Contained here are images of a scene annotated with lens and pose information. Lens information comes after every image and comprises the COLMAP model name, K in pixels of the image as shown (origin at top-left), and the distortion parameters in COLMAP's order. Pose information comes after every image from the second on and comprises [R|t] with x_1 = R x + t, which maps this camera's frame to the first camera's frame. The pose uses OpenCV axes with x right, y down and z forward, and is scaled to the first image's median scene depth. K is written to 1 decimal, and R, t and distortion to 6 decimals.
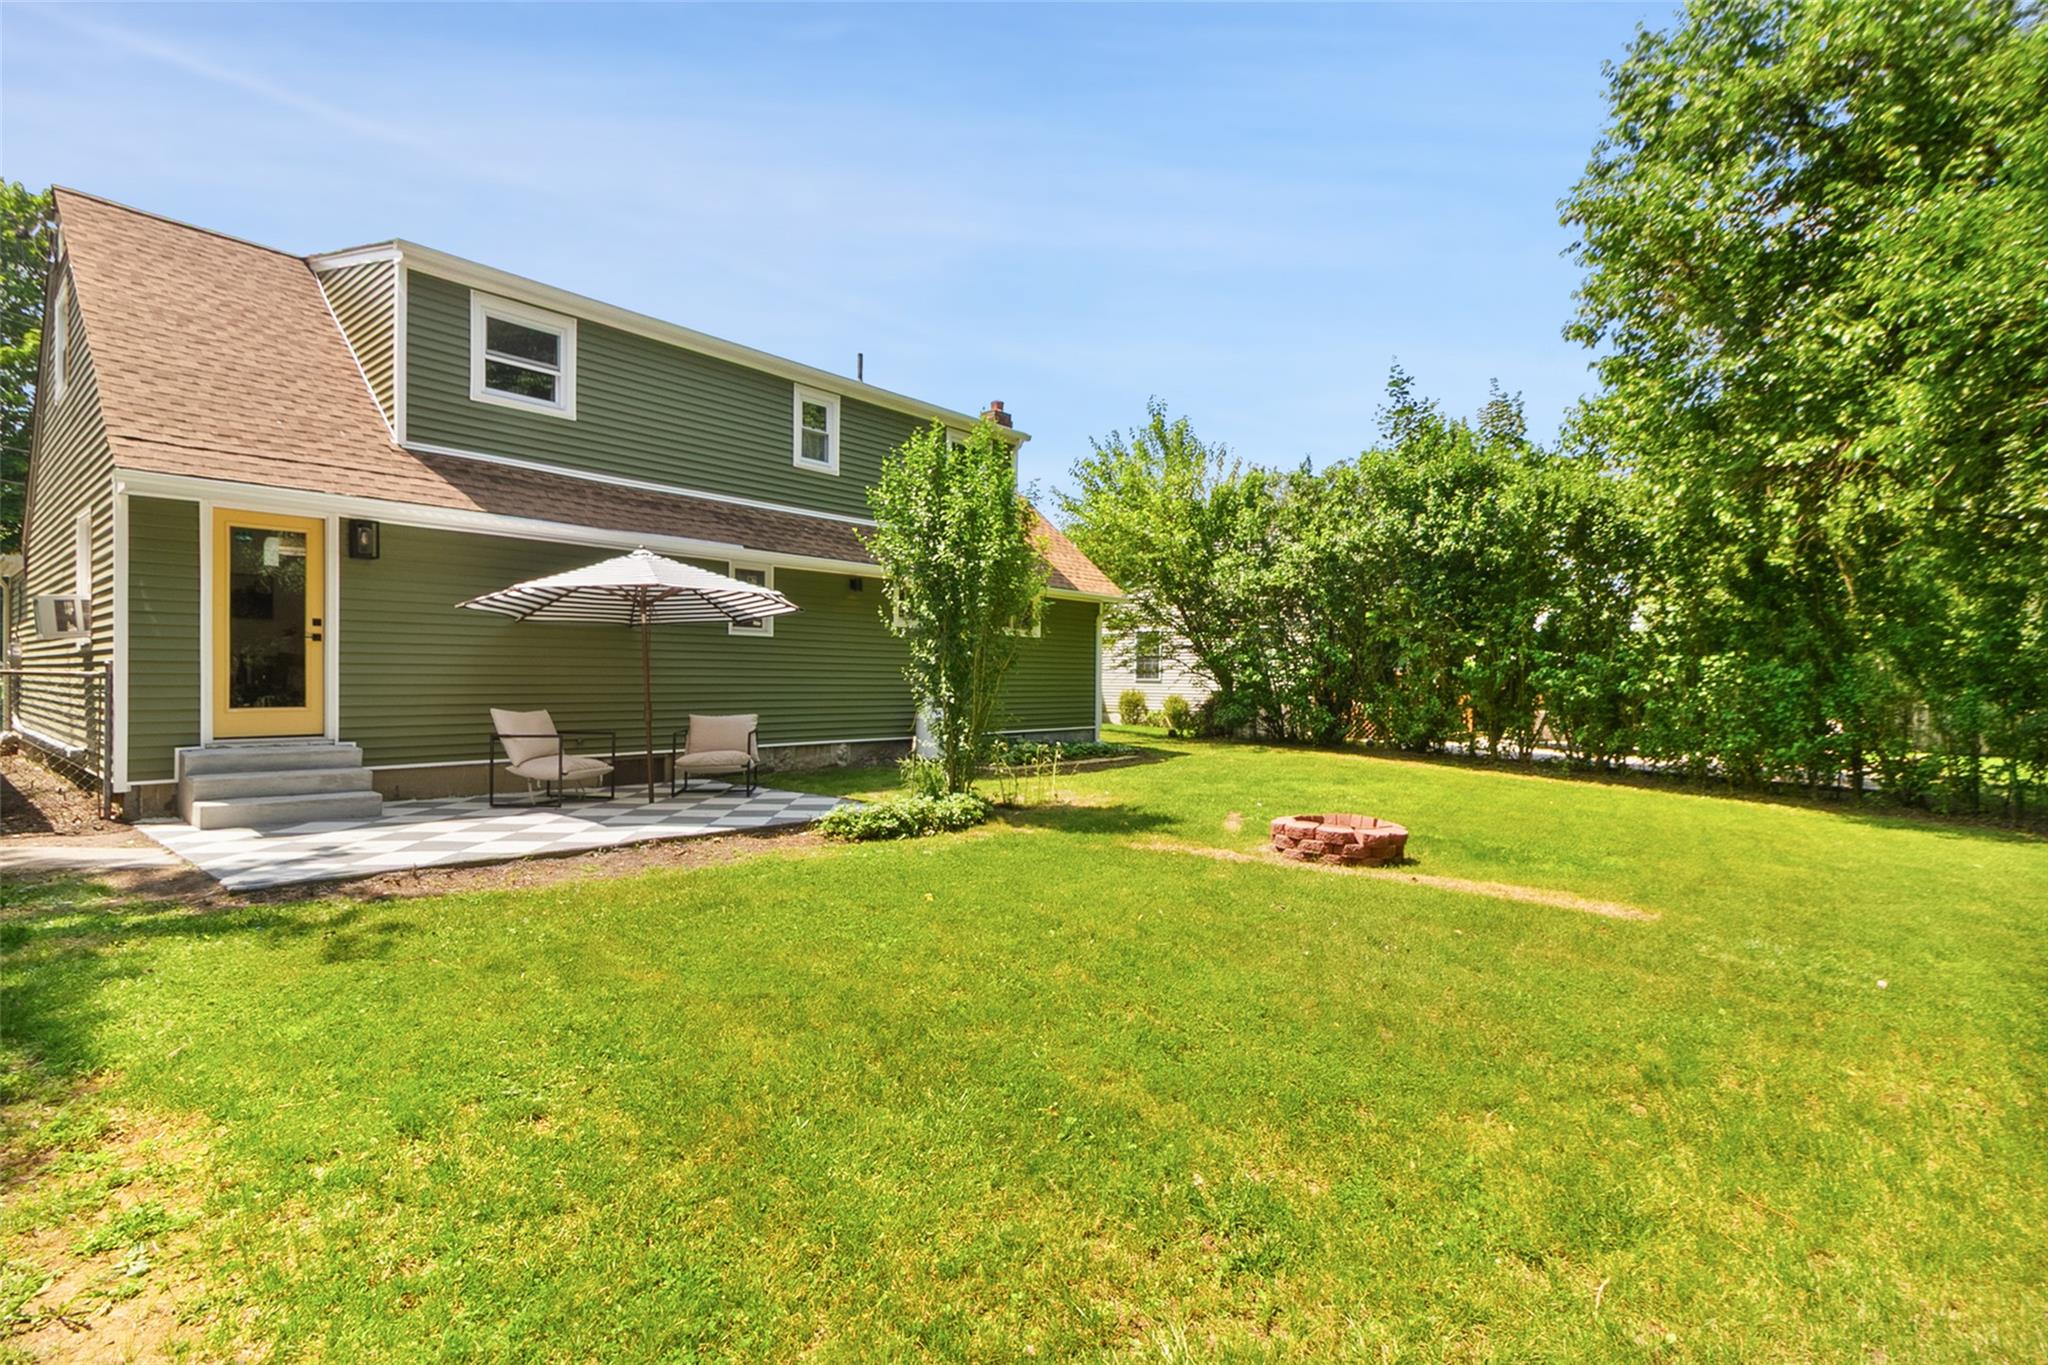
lens RADIAL K [[960.5, 0, 1053.0], [0, 960.5, 677.8], [0, 0, 1]] dist [0.009877, -0.000206]
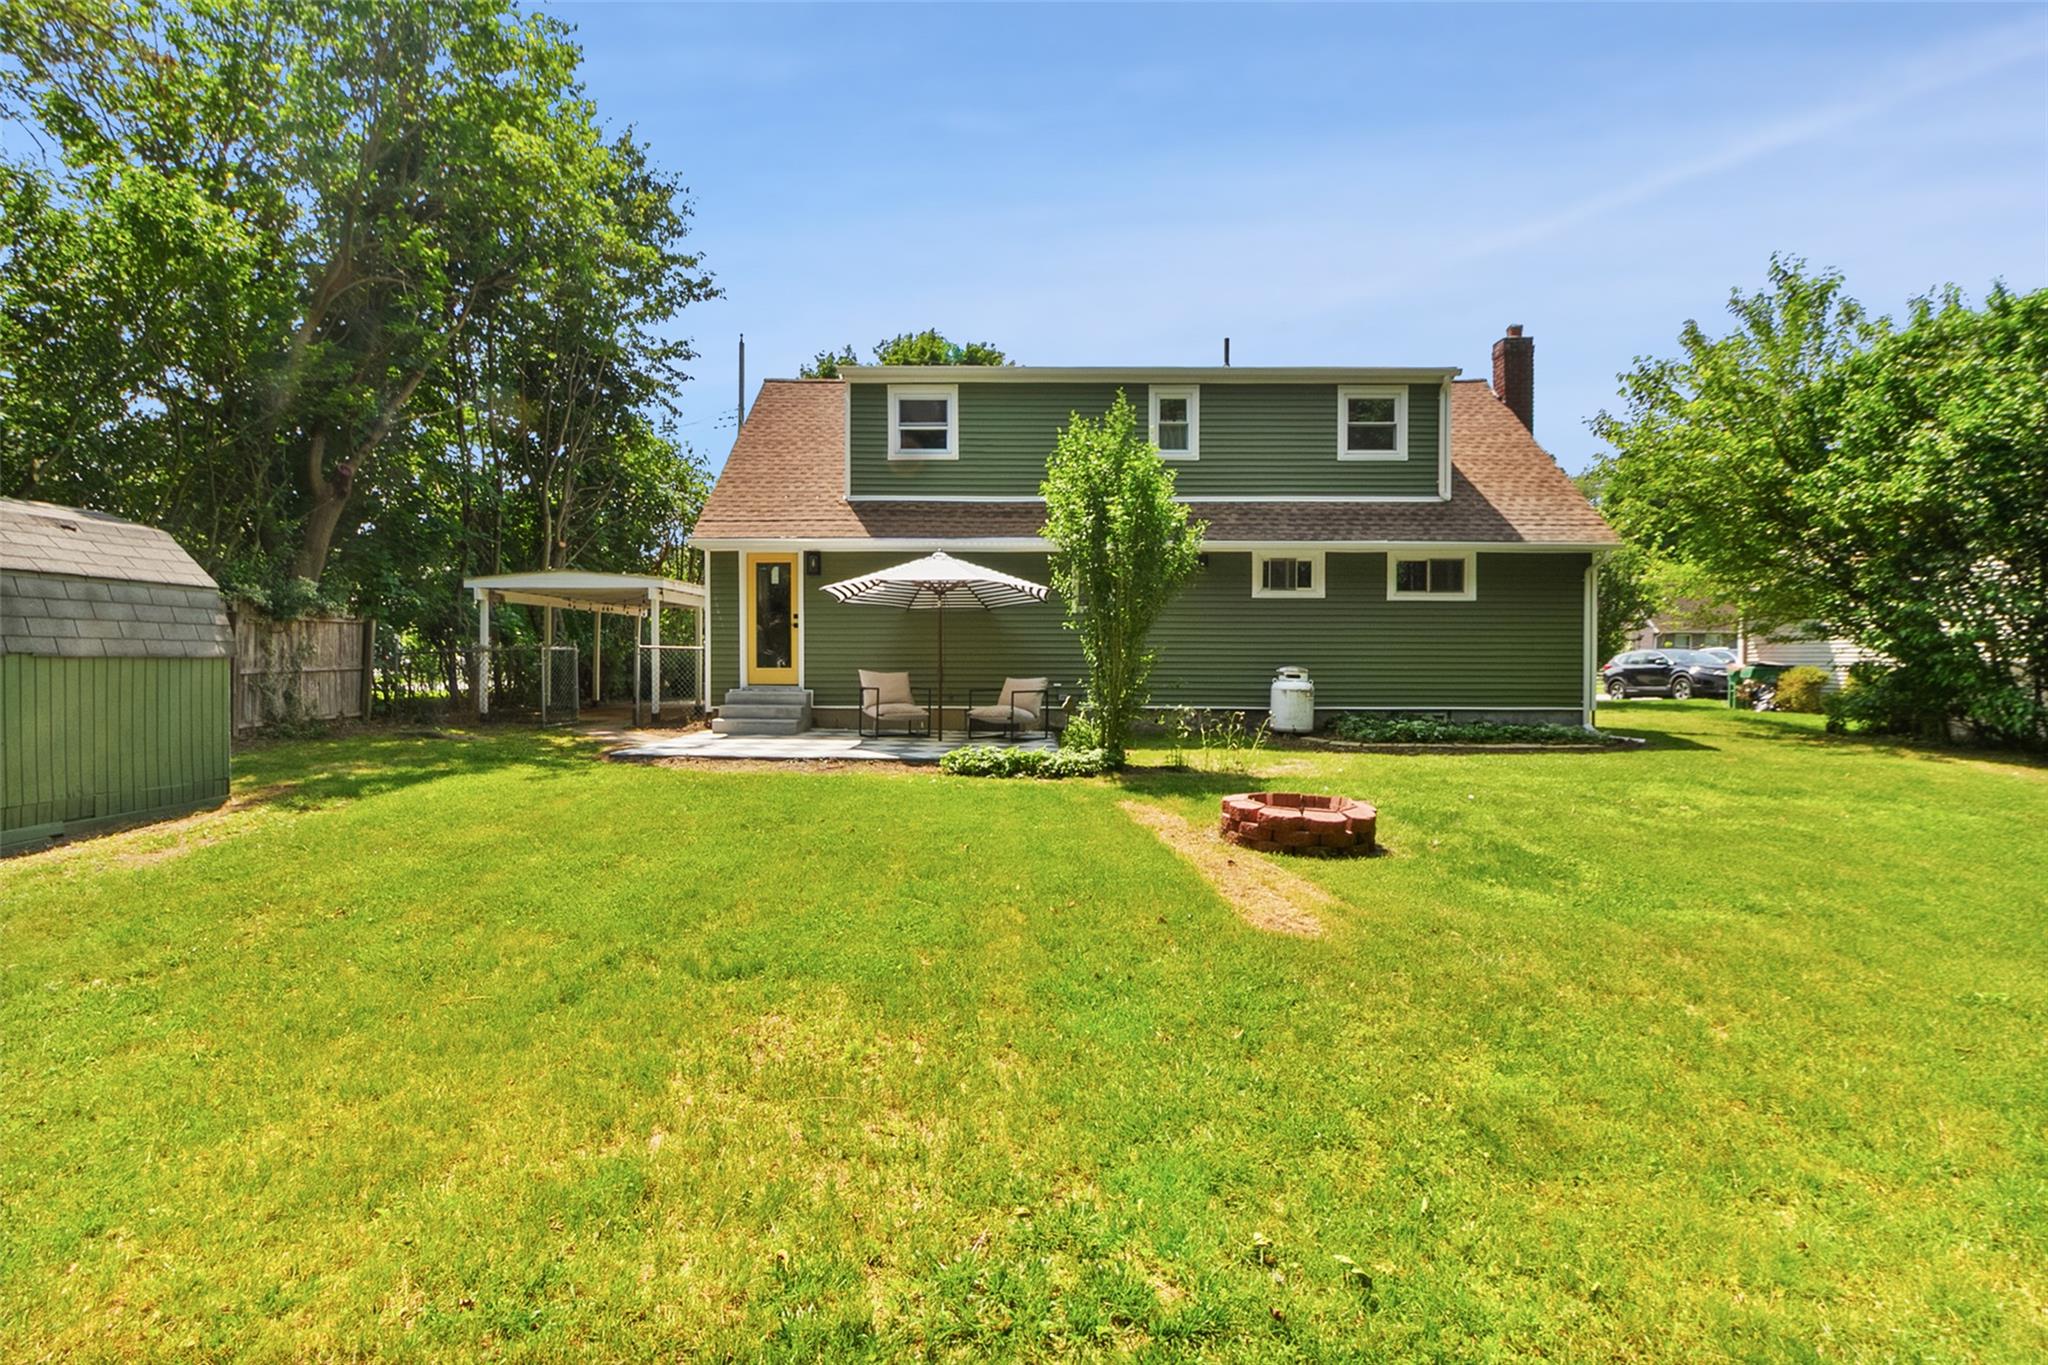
lens RADIAL K [[954.4, 0, 1030.6], [0, 954.4, 667.5], [0, 0, 1]] dist [0.000924, -0.000249]
pose [[0.635443, -0.002189, -0.772144, 0.684125], [0.003760, 0.999993, 0.000260, 0.028287], [0.772138, -0.003069, 0.635447, 0.257923]]
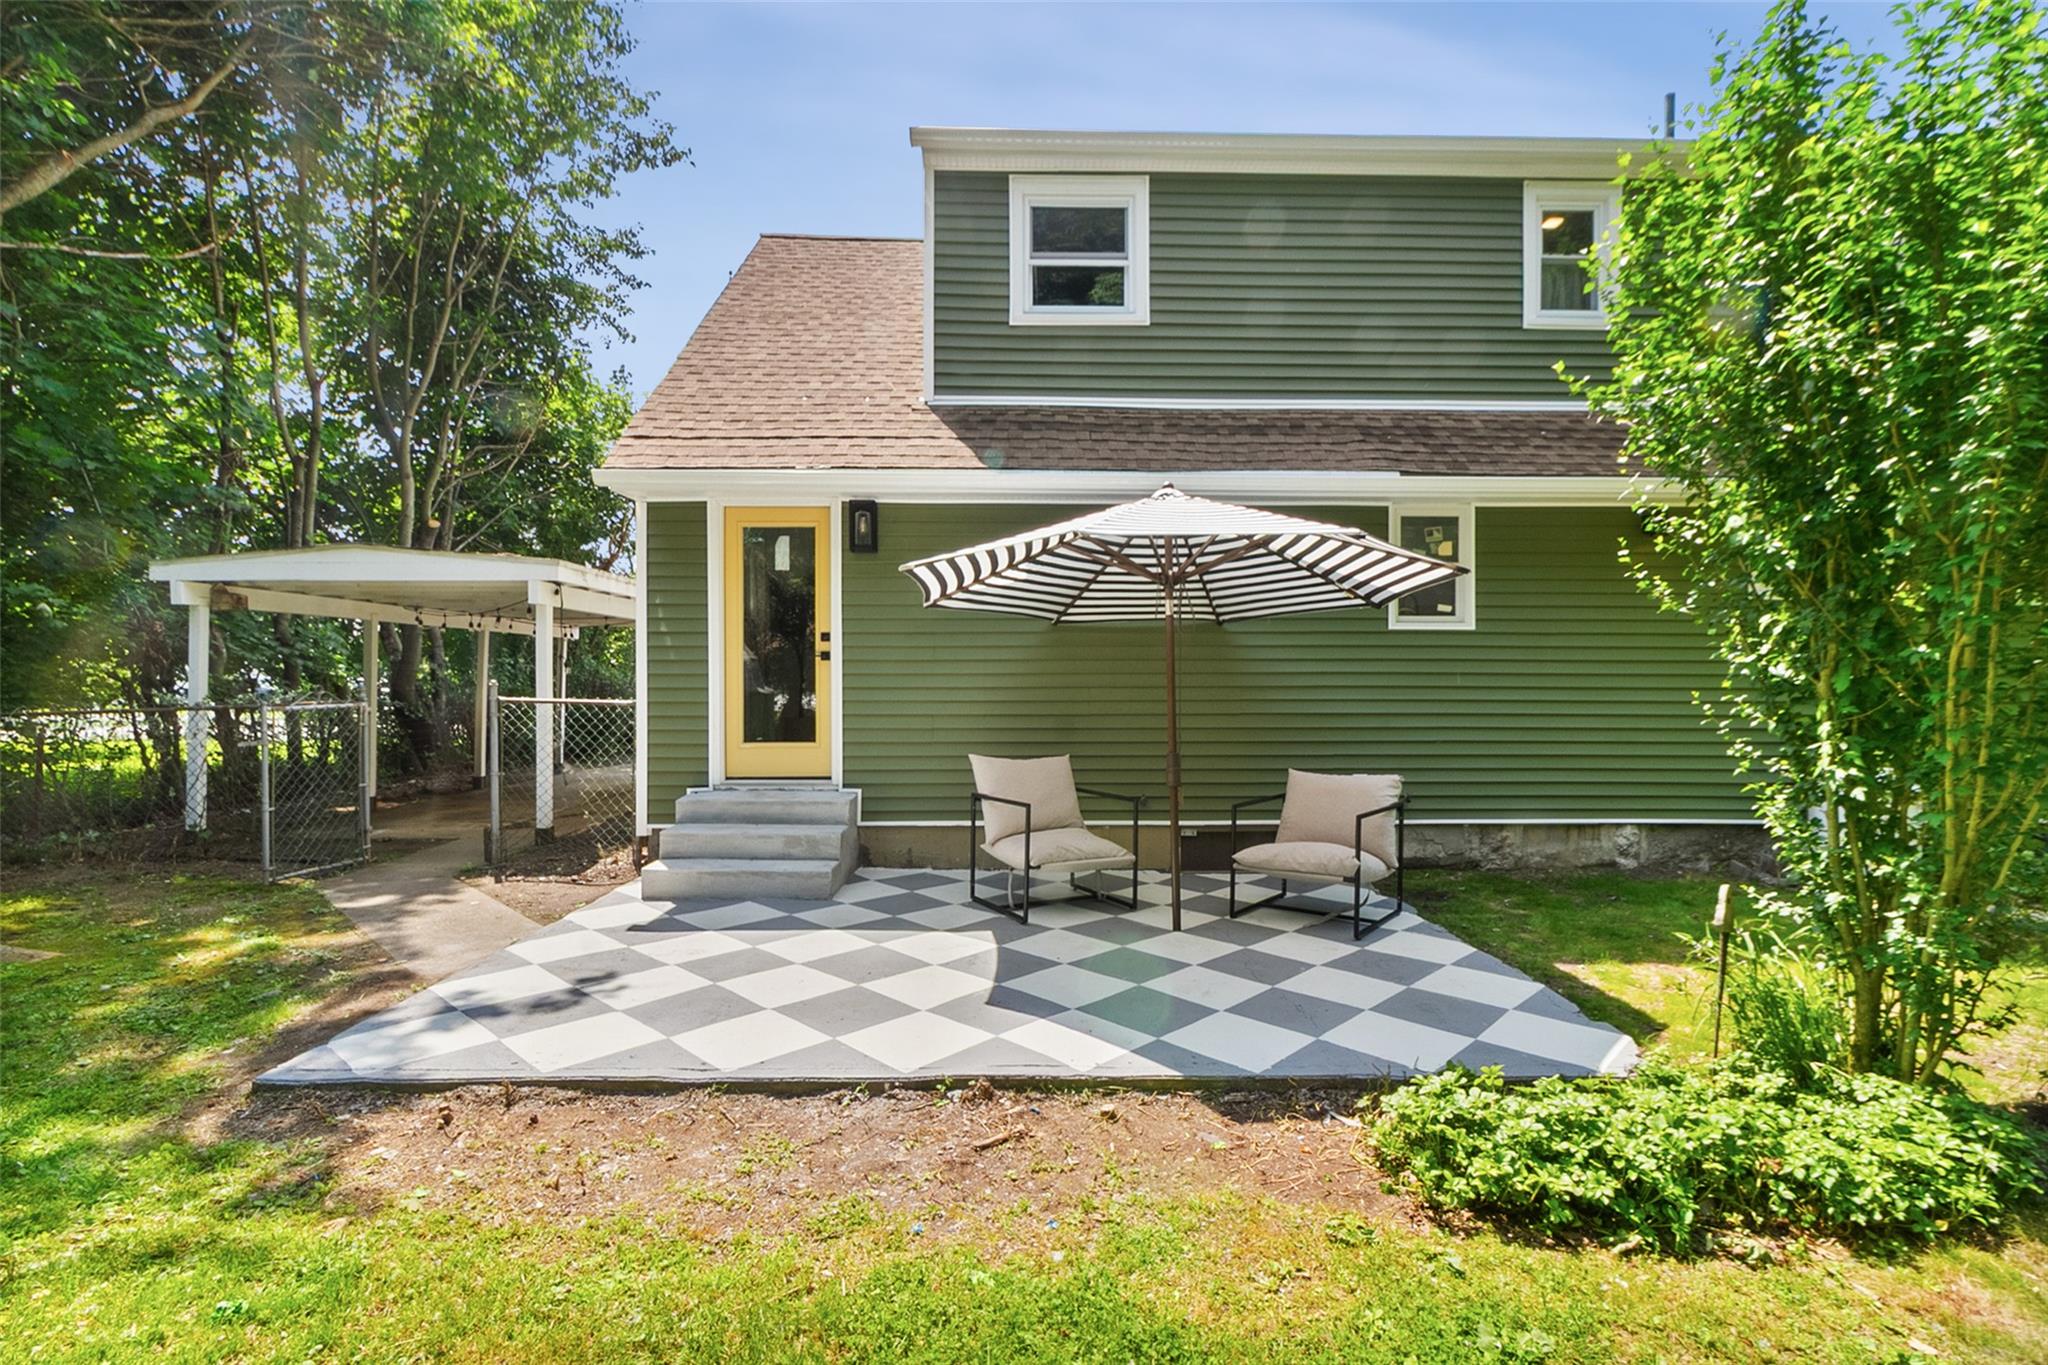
lens RADIAL K [[960.5, 0, 1053.0], [0, 960.5, 677.8], [0, 0, 1]] dist [0.009877, -0.000206]
pose [[0.658842, -0.010142, -0.752213, -0.036575], [0.005654, 0.999948, -0.008530, -0.014483], [0.752260, 0.001367, 0.658865, 0.570869]]
